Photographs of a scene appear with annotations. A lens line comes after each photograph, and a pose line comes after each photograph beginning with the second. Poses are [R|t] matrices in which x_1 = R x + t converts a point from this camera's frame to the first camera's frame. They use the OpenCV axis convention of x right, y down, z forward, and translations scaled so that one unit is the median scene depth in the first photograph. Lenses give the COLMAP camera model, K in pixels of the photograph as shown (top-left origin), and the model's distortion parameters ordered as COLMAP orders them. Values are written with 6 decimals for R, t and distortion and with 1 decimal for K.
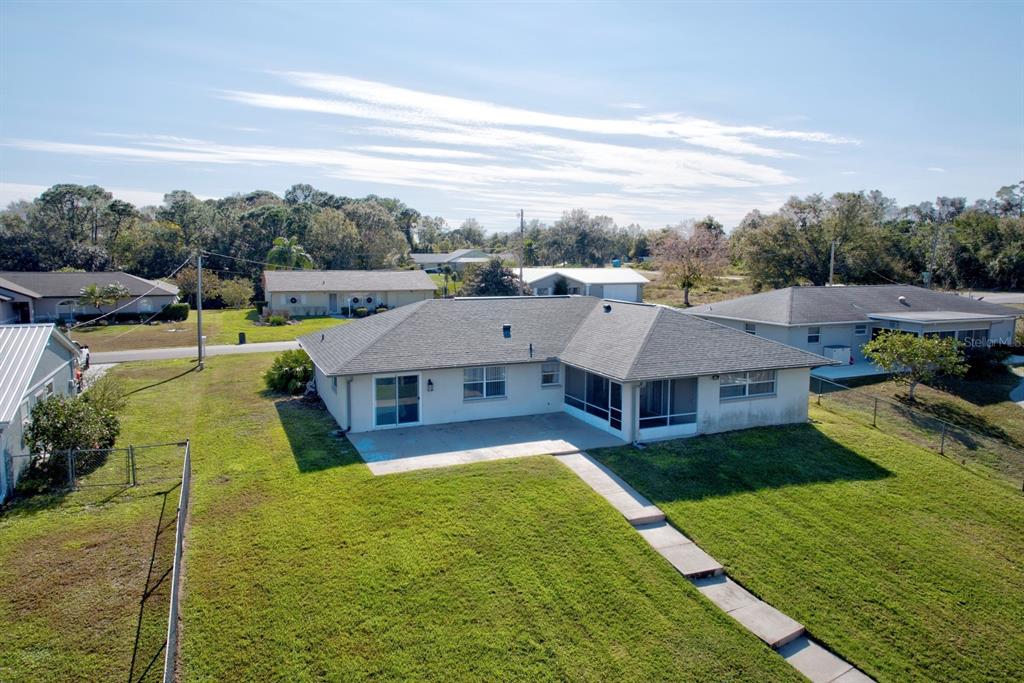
lens RADIAL K [[689.1, 0, 512.5], [0, 689.1, 339.5], [0, 0, 1]] dist [0.054542, -0.017534]
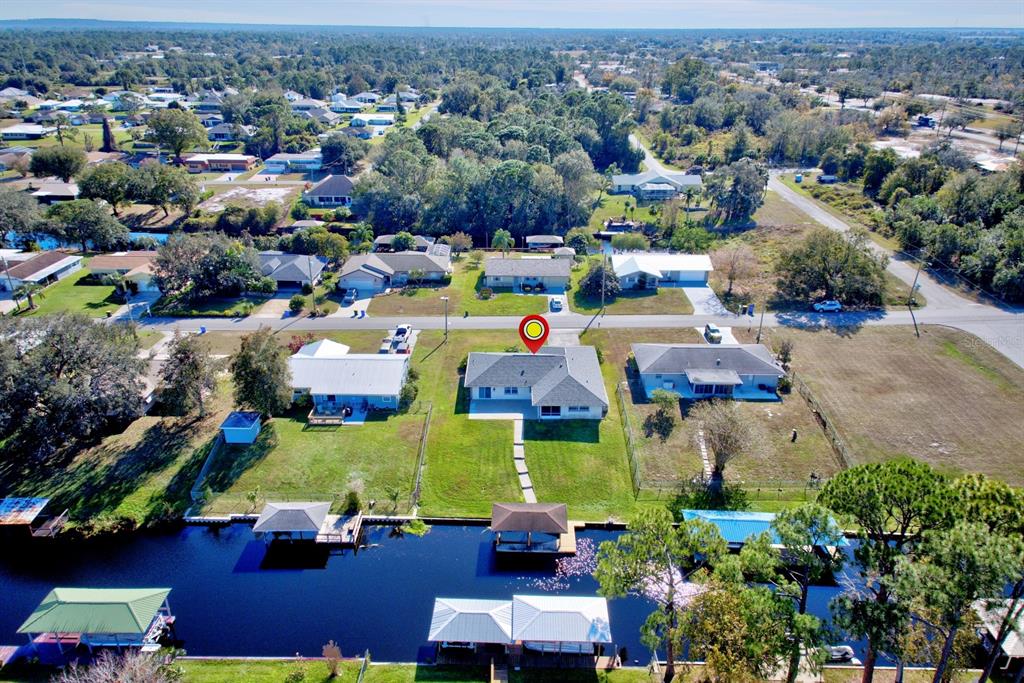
lens RADIAL K [[689.1, 0, 515.8], [0, 689.1, 345.0], [0, 0, 1]] dist [0.054542, -0.017534]
pose [[0.921076, 0.164490, -0.352935, 1.227437], [-0.051650, 0.949995, 0.307963, -1.282389], [0.385943, -0.265428, 0.883513, -2.076611]]
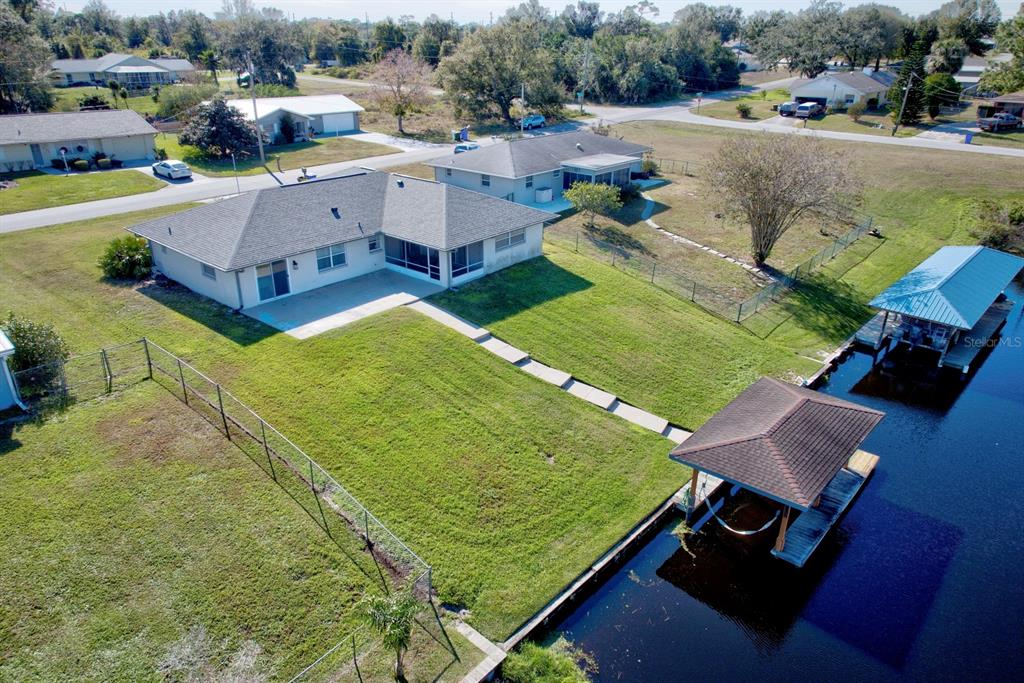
lens RADIAL K [[689.1, 0, 514.0], [0, 689.1, 336.6], [0, 0, 1]] dist [0.054542, -0.017534]
pose [[0.893905, -0.175011, 0.412680, -0.328561], [0.050172, 0.953912, 0.295862, -0.181463], [-0.445440, -0.243767, 0.861488, -0.380593]]
